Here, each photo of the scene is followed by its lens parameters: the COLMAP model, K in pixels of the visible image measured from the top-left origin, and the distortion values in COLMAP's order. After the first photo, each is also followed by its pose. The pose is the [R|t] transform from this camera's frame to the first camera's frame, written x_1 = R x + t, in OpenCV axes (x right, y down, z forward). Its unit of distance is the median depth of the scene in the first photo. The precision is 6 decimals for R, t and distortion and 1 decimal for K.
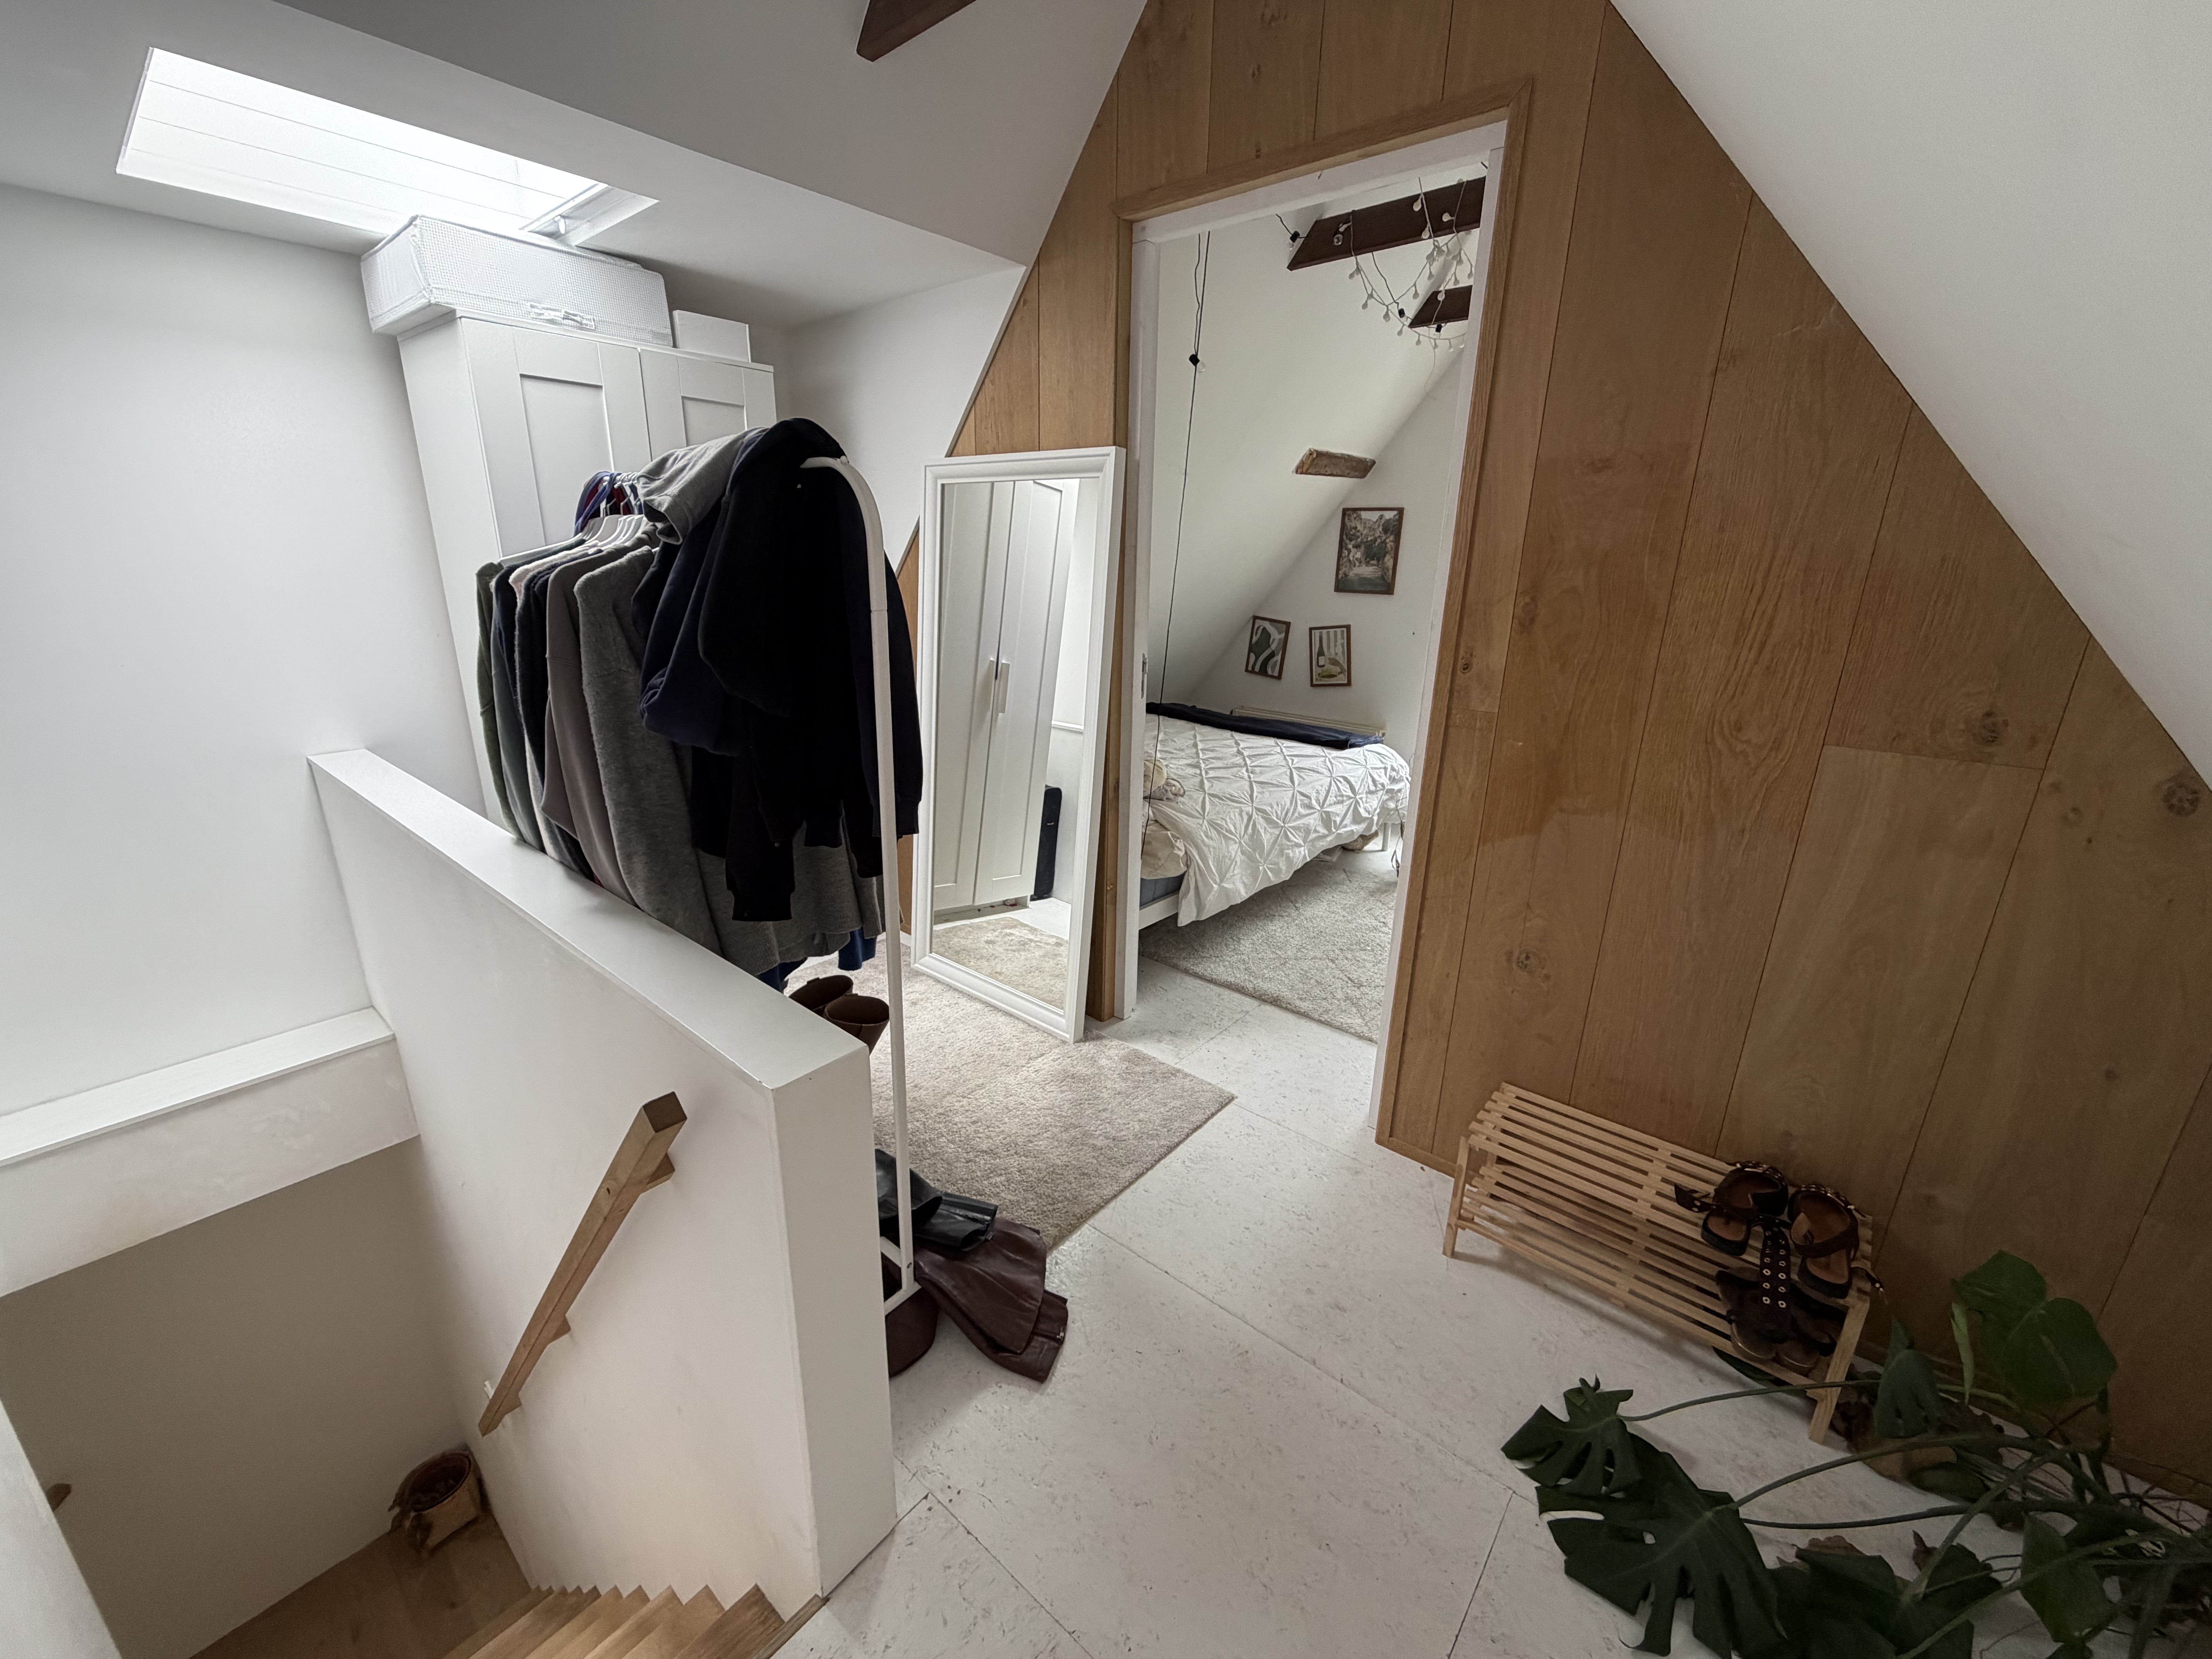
lens RADIAL K [[879.4, 0, 1100.7], [0, 879.4, 826.9], [0, 0, 1]] dist [-0.000642, 0.000115]
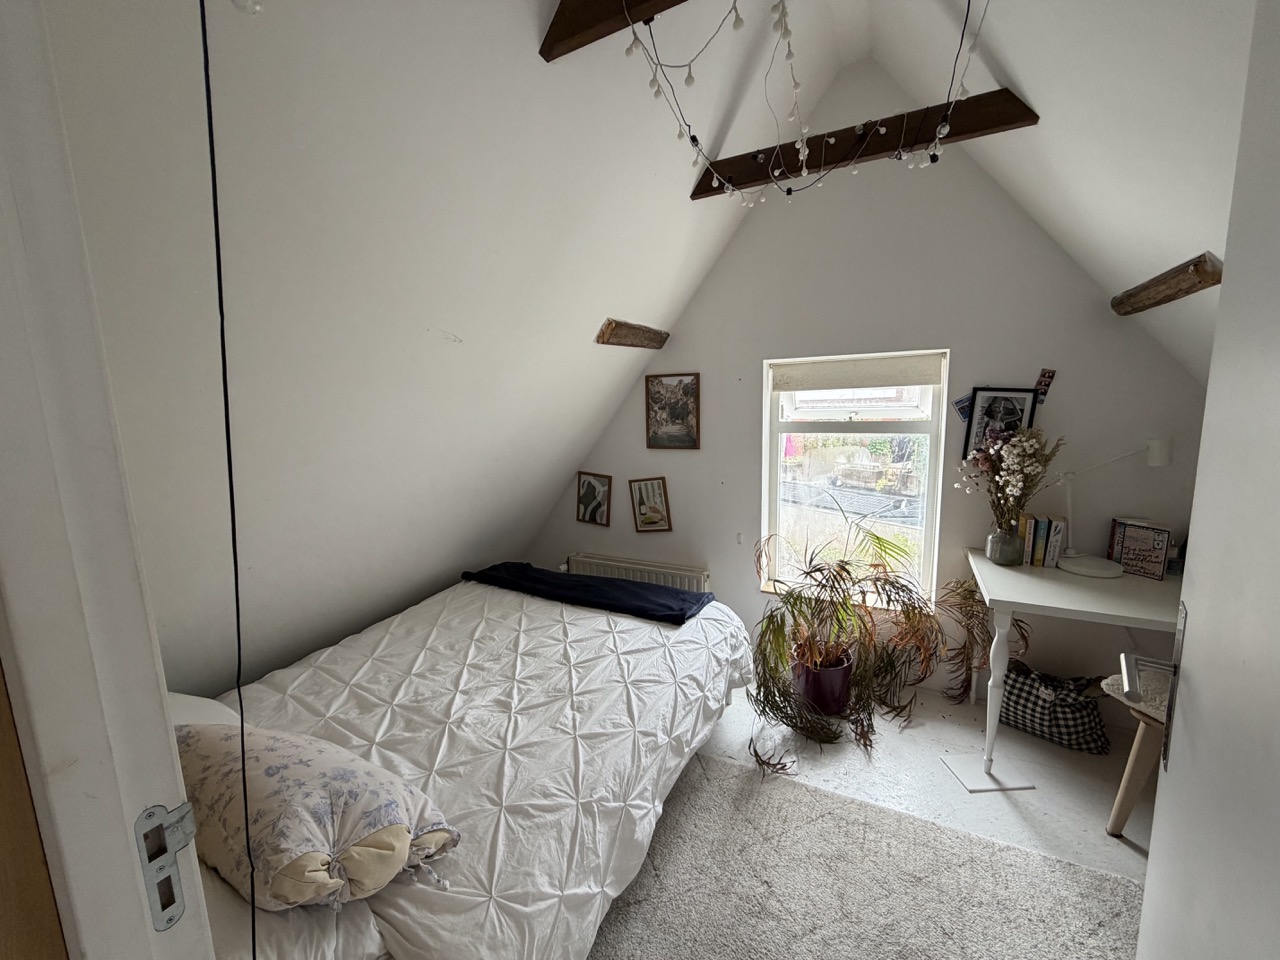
lens RADIAL K [[508.9, 0, 636.9], [0, 508.9, 478.5], [0, 0, 1]] dist [-0.000642, 0.000115]
pose [[0.968470, -0.083848, 0.234596, 0.127545], [0.119351, 0.982721, -0.141471, -0.179383], [-0.218680, 0.165010, 0.961743, 0.501728]]
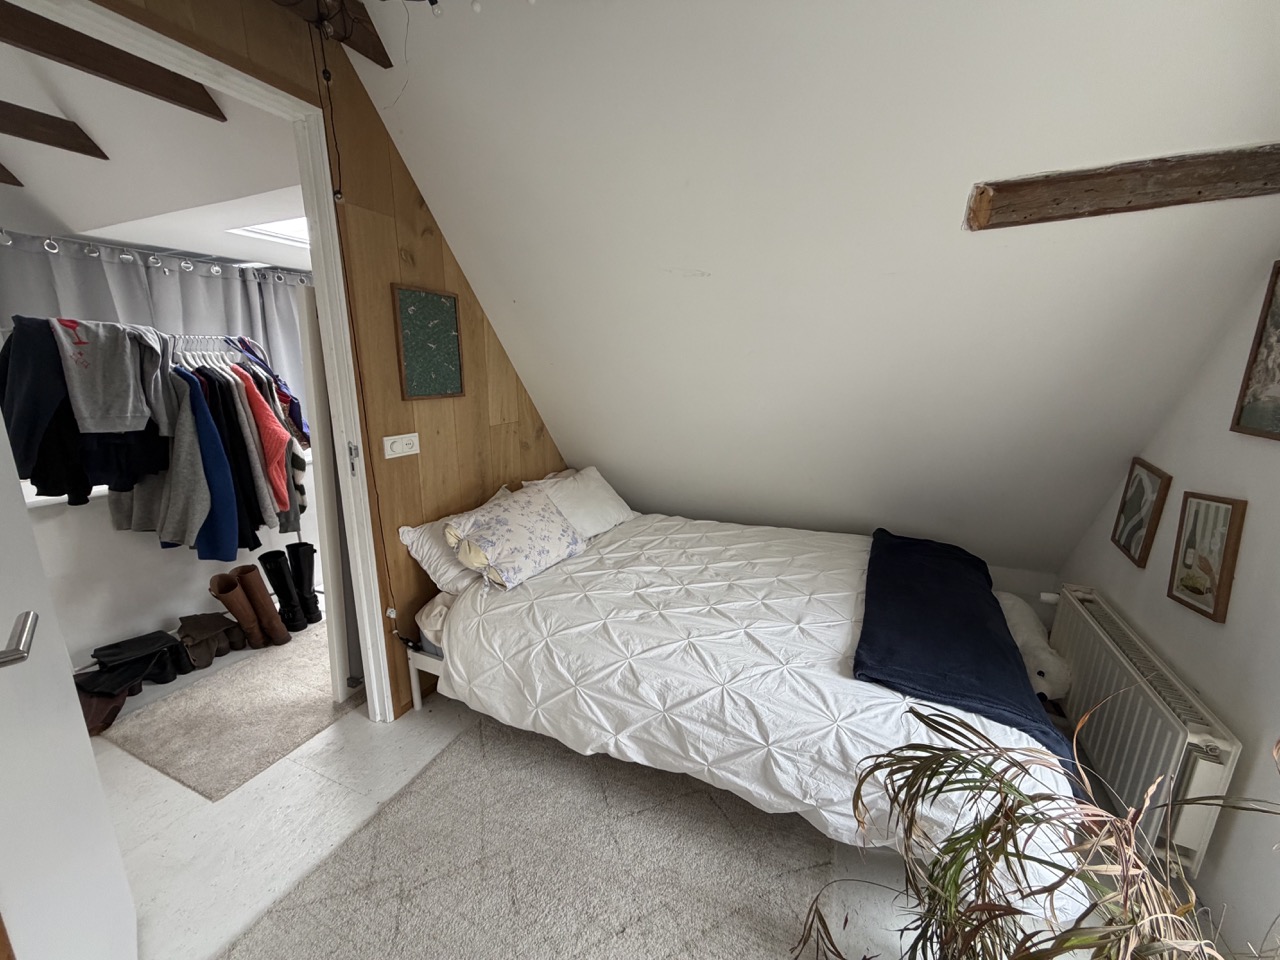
lens RADIAL K [[508.9, 0, 636.9], [0, 508.9, 478.5], [0, 0, 1]] dist [-0.000642, 0.000115]
pose [[0.282658, 0.192531, -0.939700, 0.564604], [-0.281613, 0.953135, 0.110576, -0.226156], [0.916951, 0.233376, 0.323630, 0.764688]]
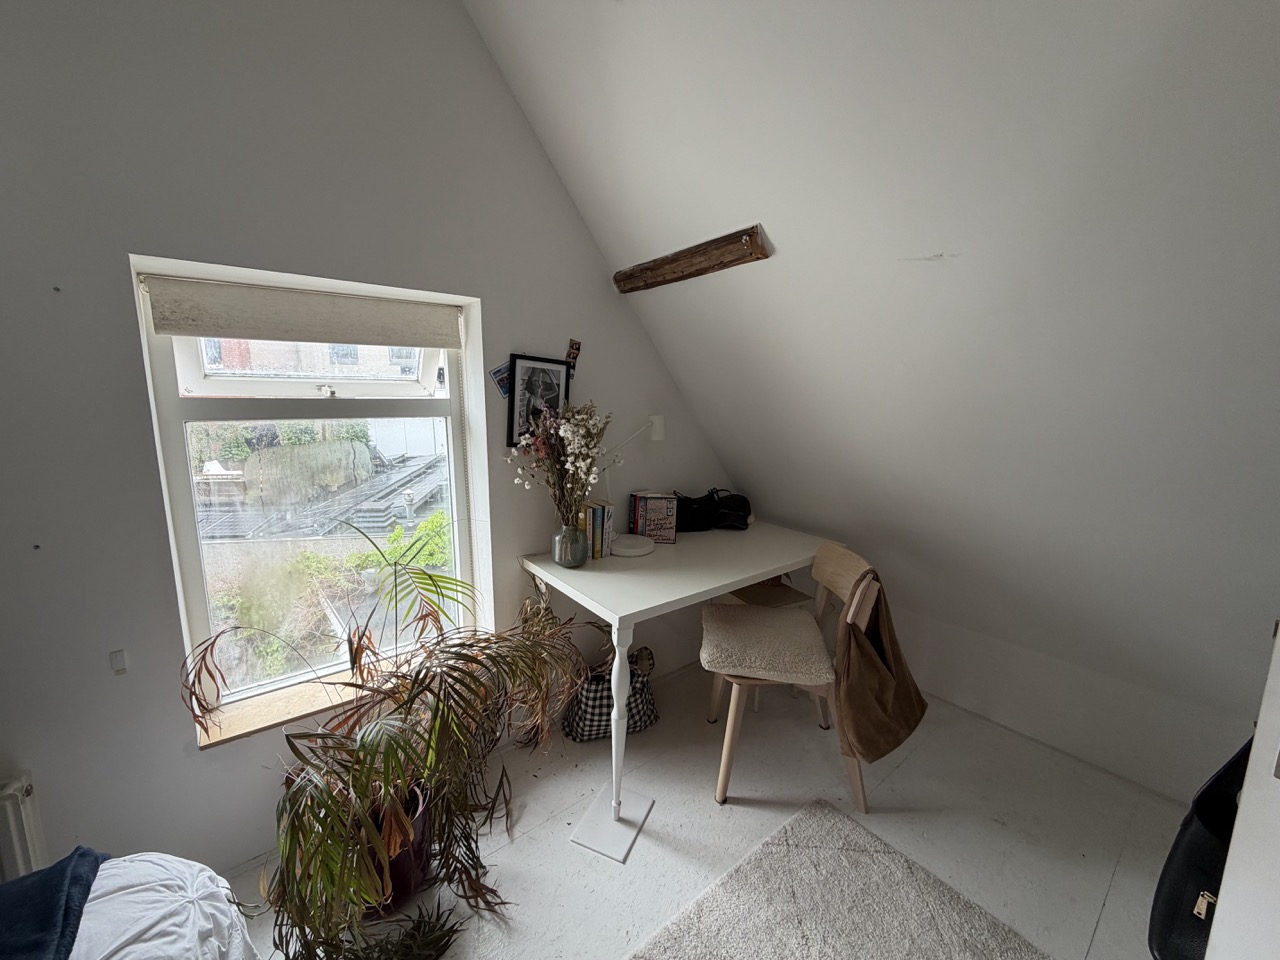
lens RADIAL K [[508.9, 0, 636.9], [0, 508.9, 478.5], [0, 0, 1]] dist [-0.000642, 0.000115]
pose [[0.191302, -0.176849, 0.965468, 0.212152], [0.291733, 0.949427, 0.116105, -0.234777], [-0.937174, 0.259448, 0.233220, 0.789333]]
